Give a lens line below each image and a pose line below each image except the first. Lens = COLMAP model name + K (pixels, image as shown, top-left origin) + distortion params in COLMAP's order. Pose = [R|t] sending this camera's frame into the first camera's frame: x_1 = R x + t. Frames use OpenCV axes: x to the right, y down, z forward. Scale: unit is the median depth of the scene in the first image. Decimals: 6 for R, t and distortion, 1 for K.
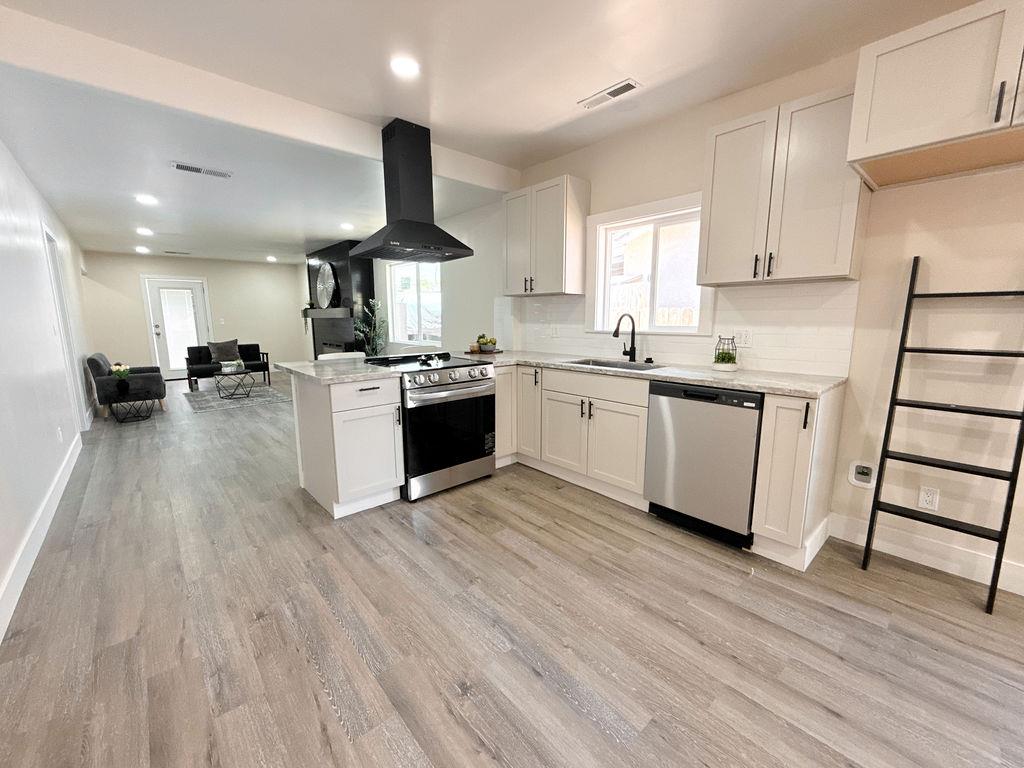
lens RADIAL K [[413.7, 0, 508.3], [0, 413.7, 383.3], [0, 0, 1]] dist [-0.001139, -0.000062]
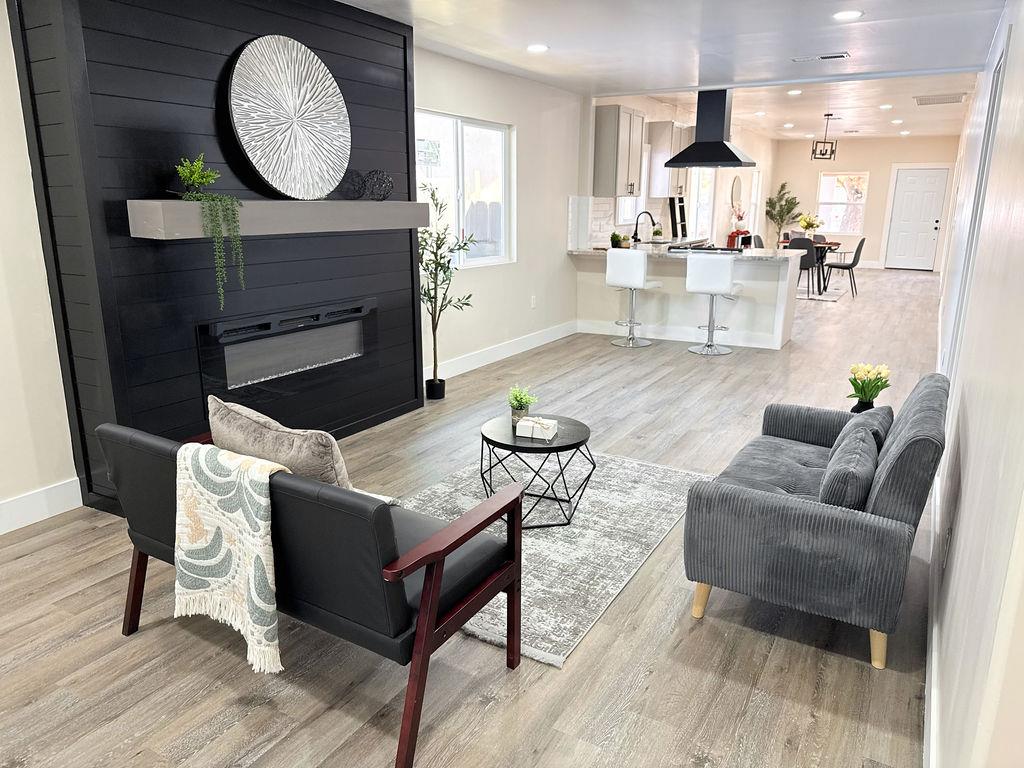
lens RADIAL K [[718.4, 0, 515.6], [0, 718.4, 384.0], [0, 0, 1]] dist [0.057264, -0.088096]
pose [[-0.317798, -0.232438, 0.919226, -2.170128], [0.148490, 0.945322, 0.290373, -0.396118], [-0.936459, 0.228776, -0.265907, 2.226037]]
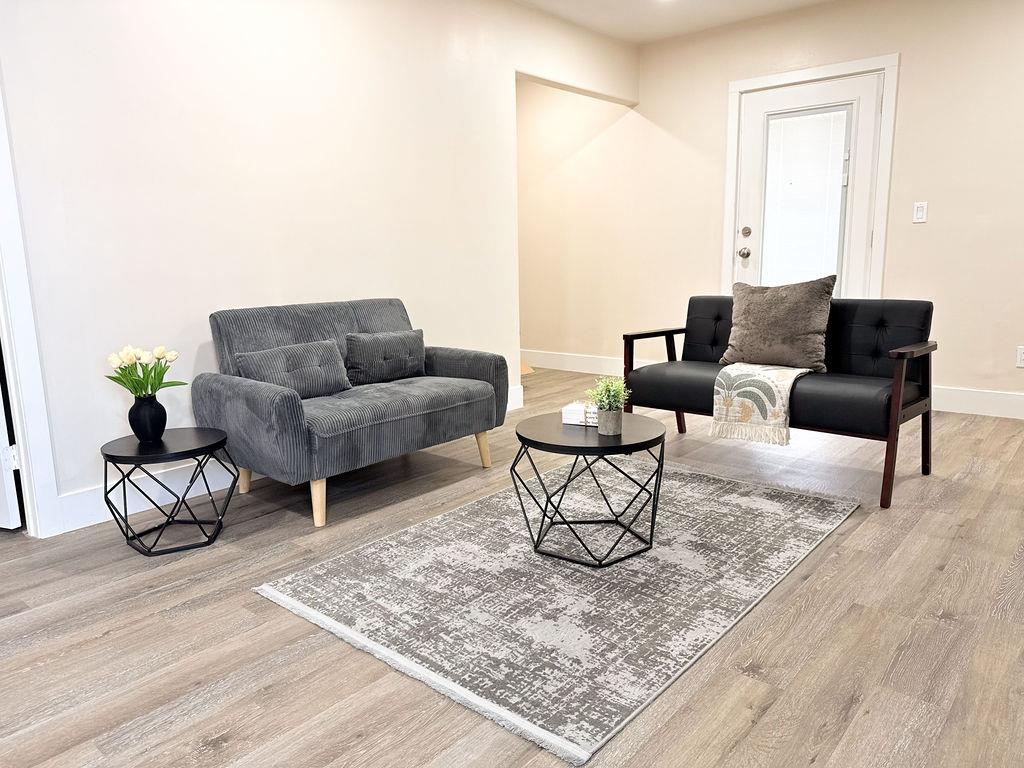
lens RADIAL K [[722.7, 0, 510.2], [0, 722.7, 392.3], [0, 0, 1]] dist [0.047846, -0.069696]
pose [[0.134073, 0.191993, -0.972195, -0.602648], [-0.140033, 0.974879, 0.173211, -0.204486], [0.981028, 0.112916, 0.157590, 1.759092]]
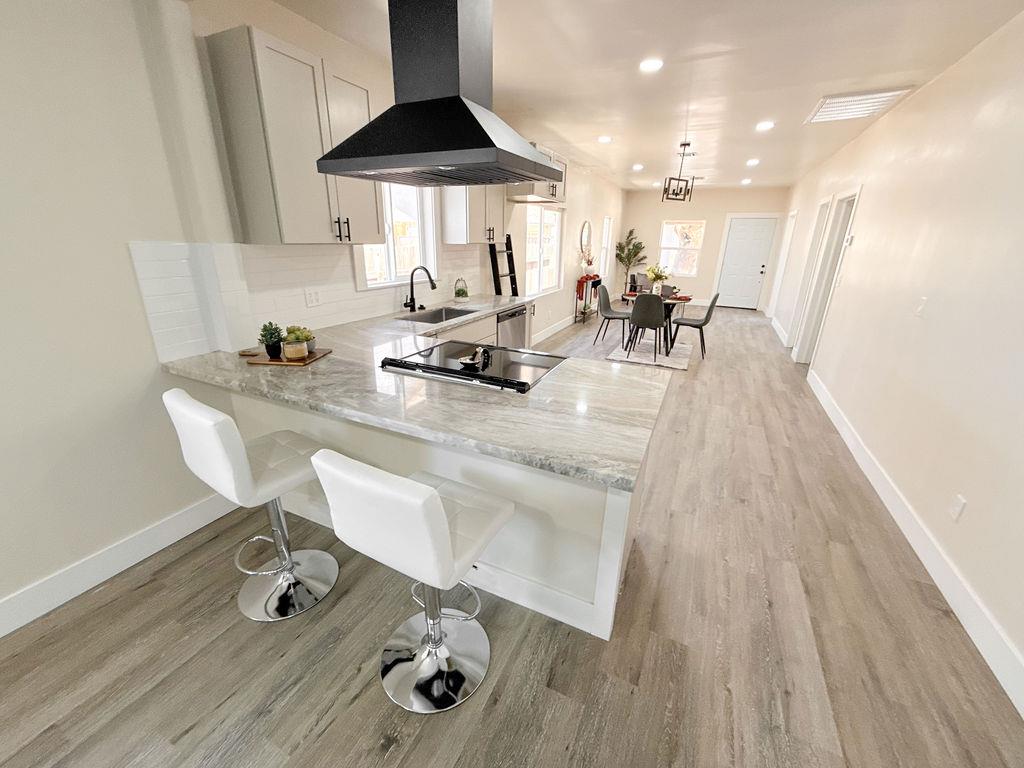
lens RADIAL K [[415.8, 0, 509.5], [0, 415.8, 385.1], [0, 0, 1]] dist [-0.000783, -0.000118]
pose [[-0.385324, -0.311106, 0.868757, -0.759838], [0.129747, 0.913836, 0.384797, -0.250636], [-0.913614, 0.260990, -0.311758, 1.117499]]
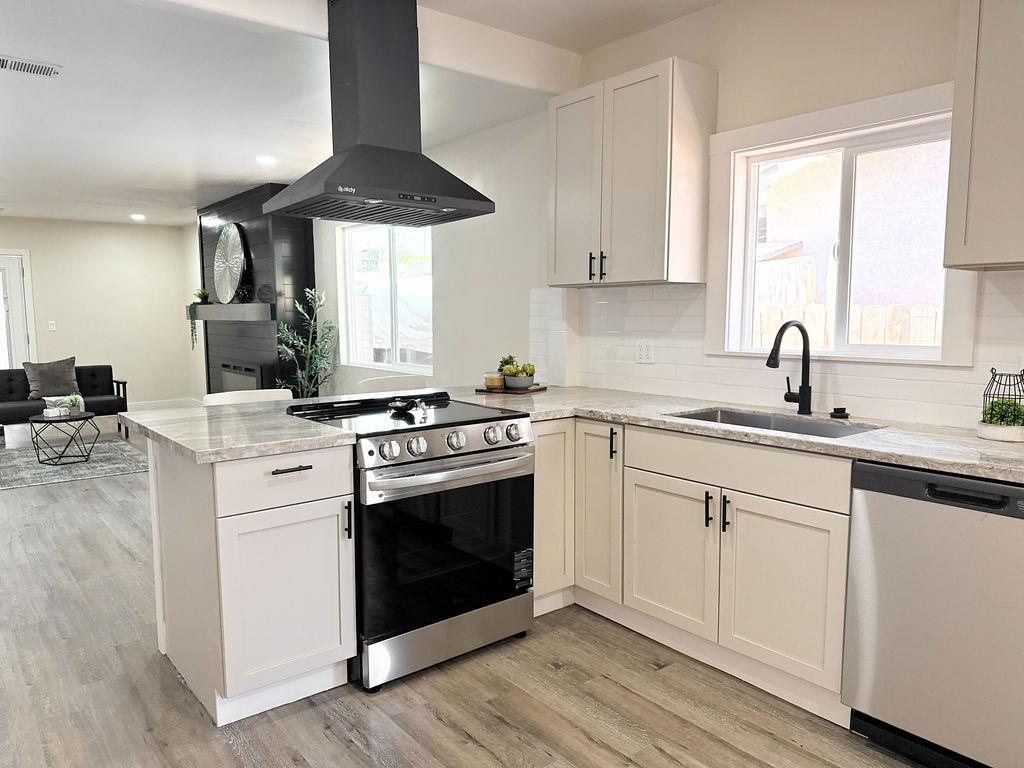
lens RADIAL K [[722.7, 0, 510.2], [0, 722.7, 392.3], [0, 0, 1]] dist [0.047846, -0.069696]
pose [[0.998628, 0.005612, -0.052057, -0.014546], [-0.008248, 0.998687, -0.050560, -0.030351], [0.051704, 0.050920, 0.997363, 0.085176]]
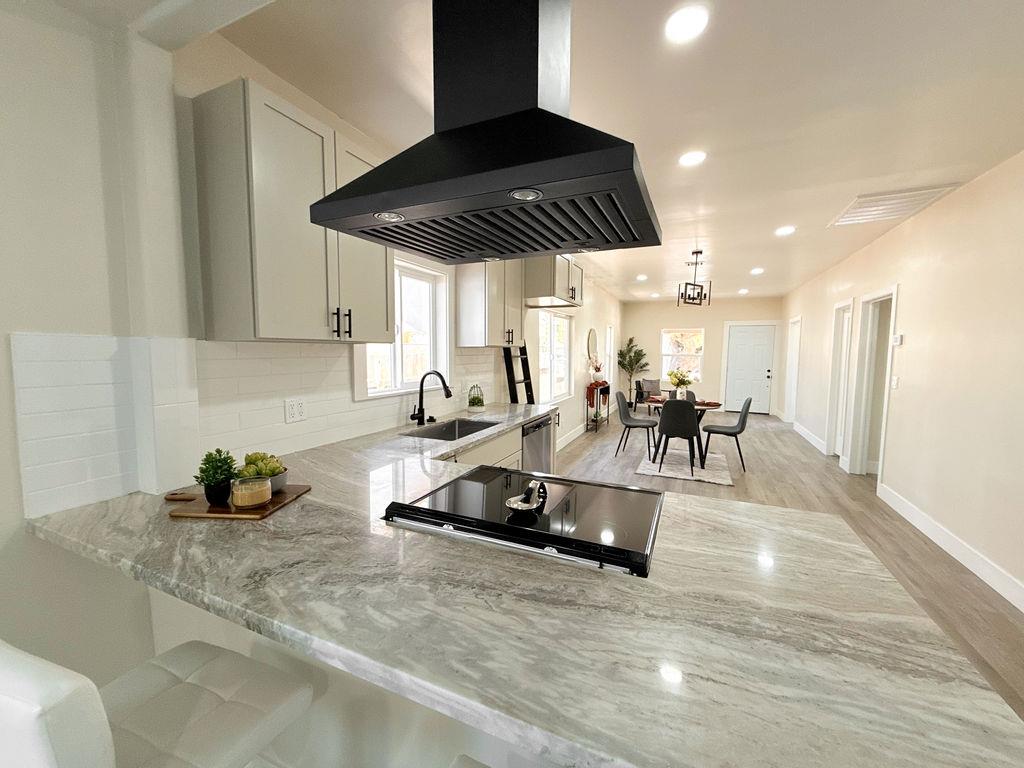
lens RADIAL K [[412.5, 0, 509.3], [0, 412.5, 383.3], [0, 0, 1]] dist [-0.000261, 0.000050]
pose [[-0.405791, -0.071198, 0.911188, -0.538749], [0.139935, 0.980367, 0.138922, -0.224304], [-0.903190, 0.183881, -0.387861, 1.113699]]
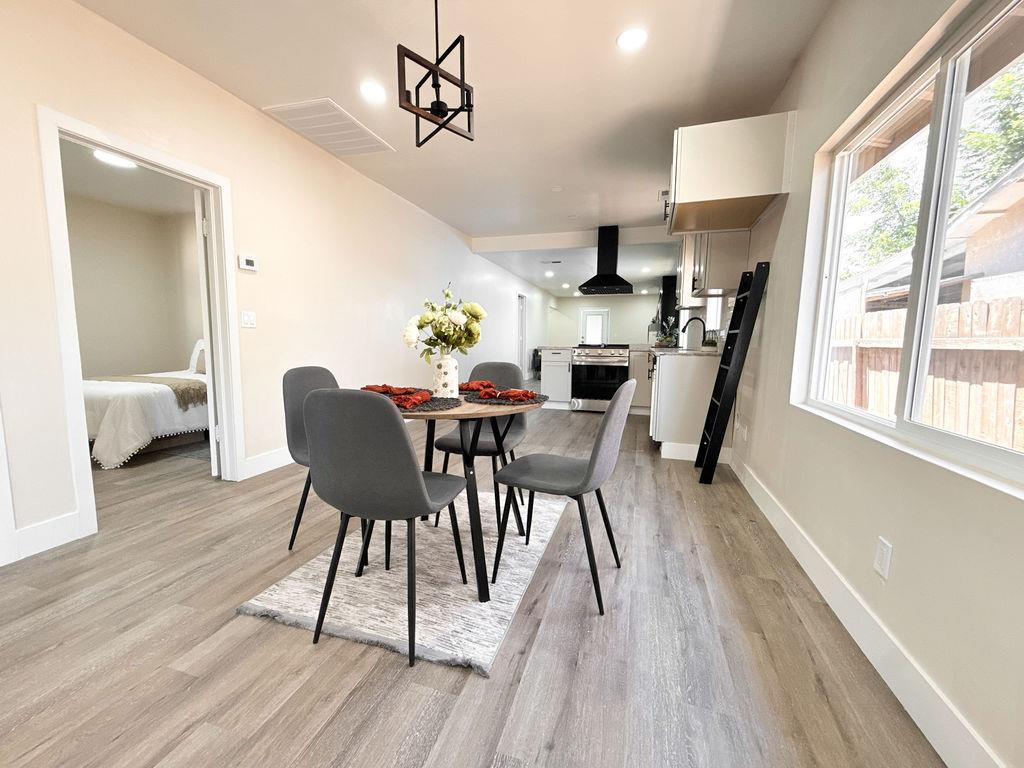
lens RADIAL K [[413.7, 0, 508.3], [0, 413.7, 383.3], [0, 0, 1]] dist [-0.001139, -0.000062]
pose [[0.509918, 0.100013, -0.854389, 1.166089], [-0.146941, 0.988748, 0.028044, 0.119536], [0.847580, 0.111244, 0.518877, -0.317753]]
